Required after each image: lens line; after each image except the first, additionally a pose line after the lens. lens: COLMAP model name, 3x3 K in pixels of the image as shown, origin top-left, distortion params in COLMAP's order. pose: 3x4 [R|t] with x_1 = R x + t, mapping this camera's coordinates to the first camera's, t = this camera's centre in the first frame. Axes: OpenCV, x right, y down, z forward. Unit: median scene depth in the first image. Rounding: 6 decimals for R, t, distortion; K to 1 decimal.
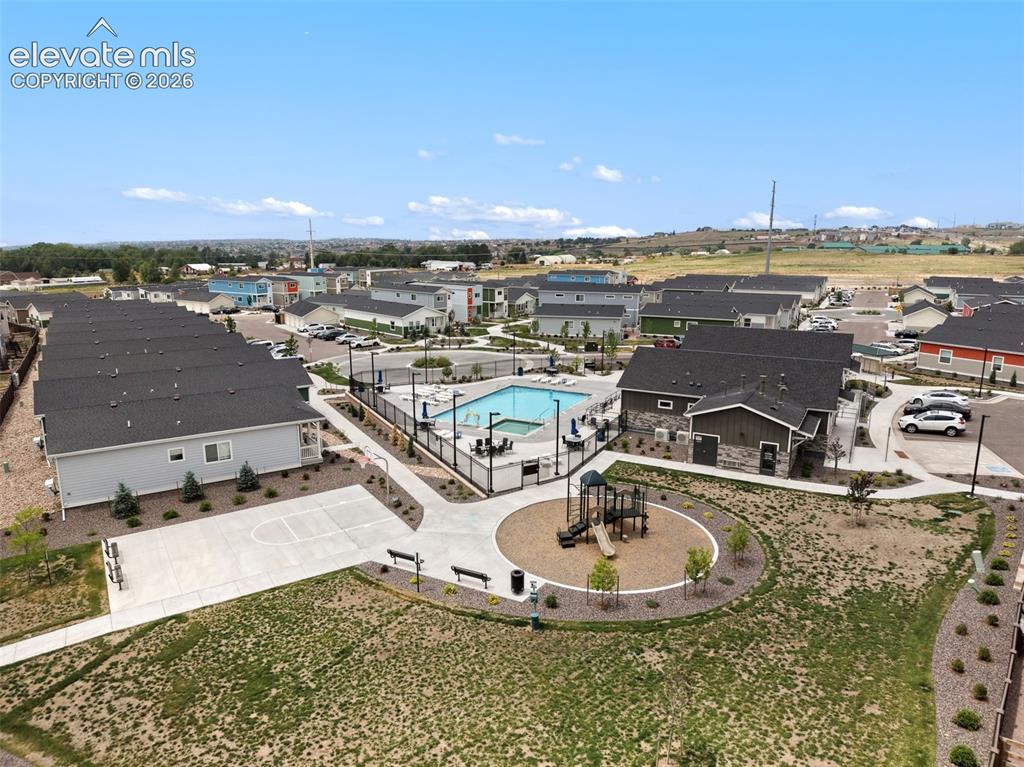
lens RADIAL K [[693.6, 0, 510.6], [0, 693.6, 407.1], [0, 0, 1]] dist [0.020932, -0.002051]
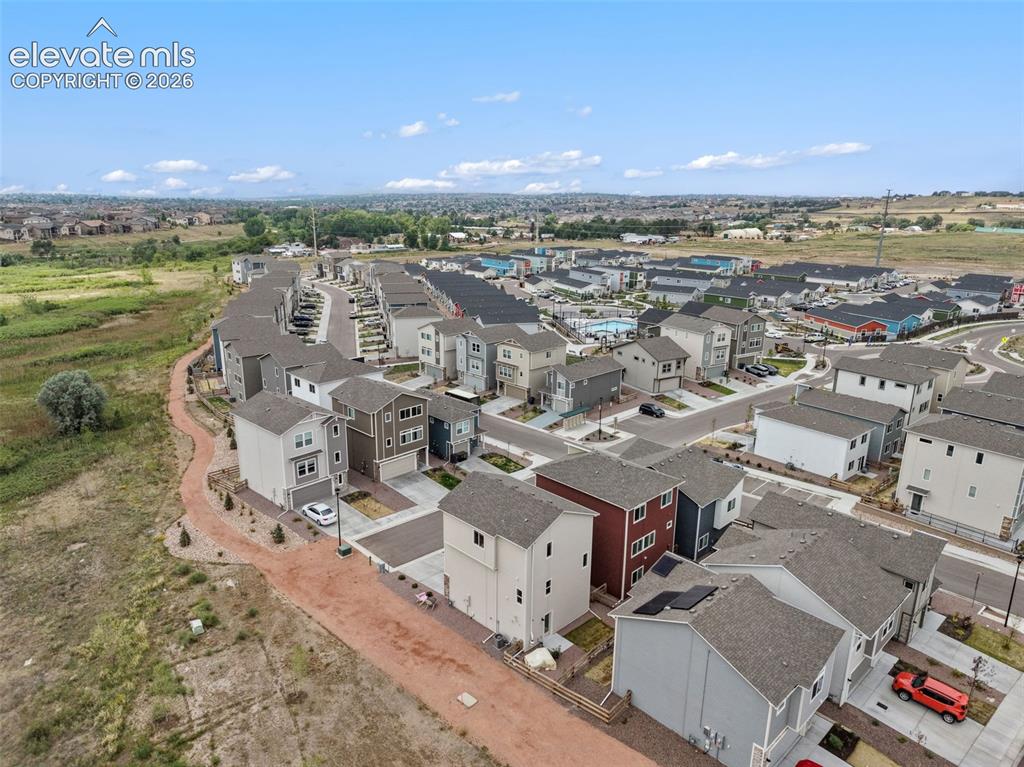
lens RADIAL K [[680.5, 0, 512.0], [0, 680.5, 383.5], [0, 0, 1]] dist [0.070223, -0.091298]
pose [[0.954142, 0.090643, -0.285303, 0.188771], [-0.080708, 0.995657, 0.046415, 0.055397], [0.288271, -0.021260, 0.957313, -0.755194]]
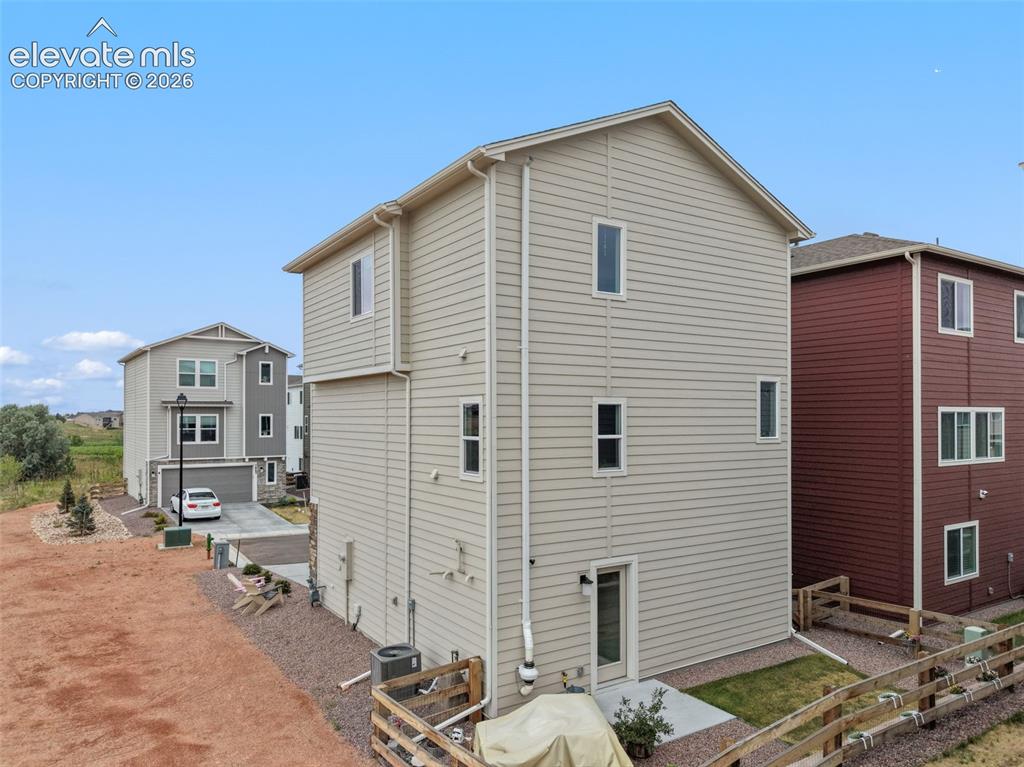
lens RADIAL K [[693.6, 0, 510.6], [0, 693.6, 407.1], [0, 0, 1]] dist [0.020932, -0.002051]
pose [[0.873292, -0.010350, -0.487088, 0.146919], [-0.112816, 0.968305, -0.222840, 0.188070], [0.473956, 0.249555, 0.844445, -0.498041]]
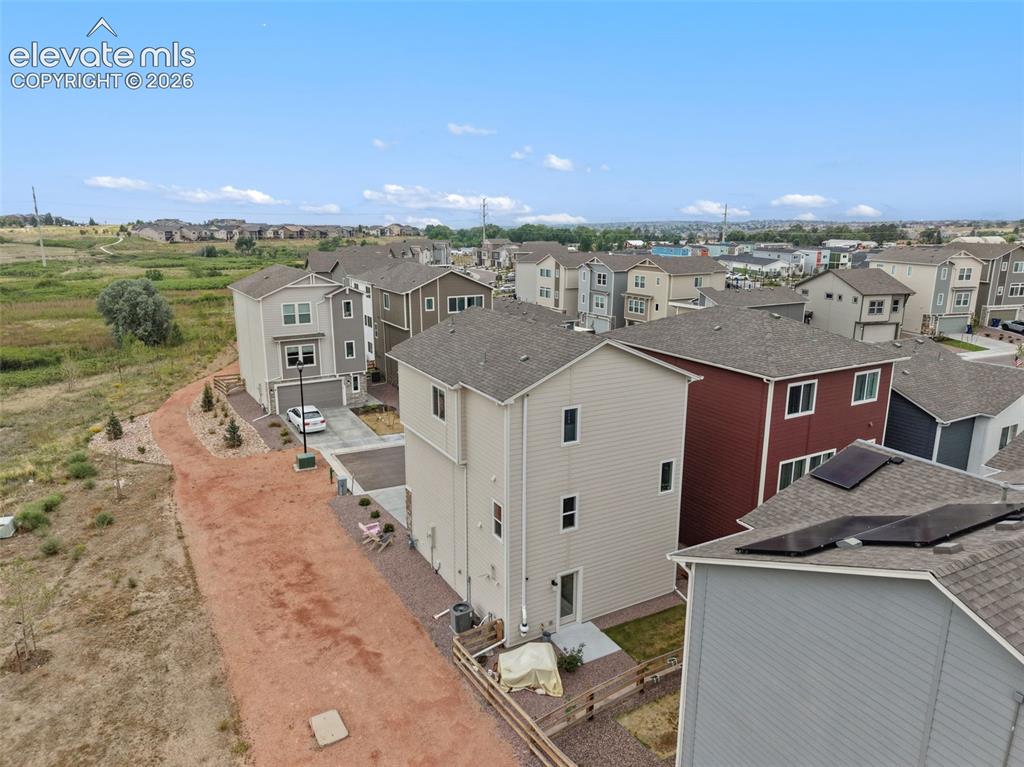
lens RADIAL K [[680.5, 0, 512.0], [0, 680.5, 383.5], [0, 0, 1]] dist [0.070223, -0.091298]
pose [[0.841260, 0.128171, -0.525218, 0.184687], [-0.130599, 0.990898, 0.032628, 0.138990], [0.524620, 0.041144, 0.850342, -0.564033]]
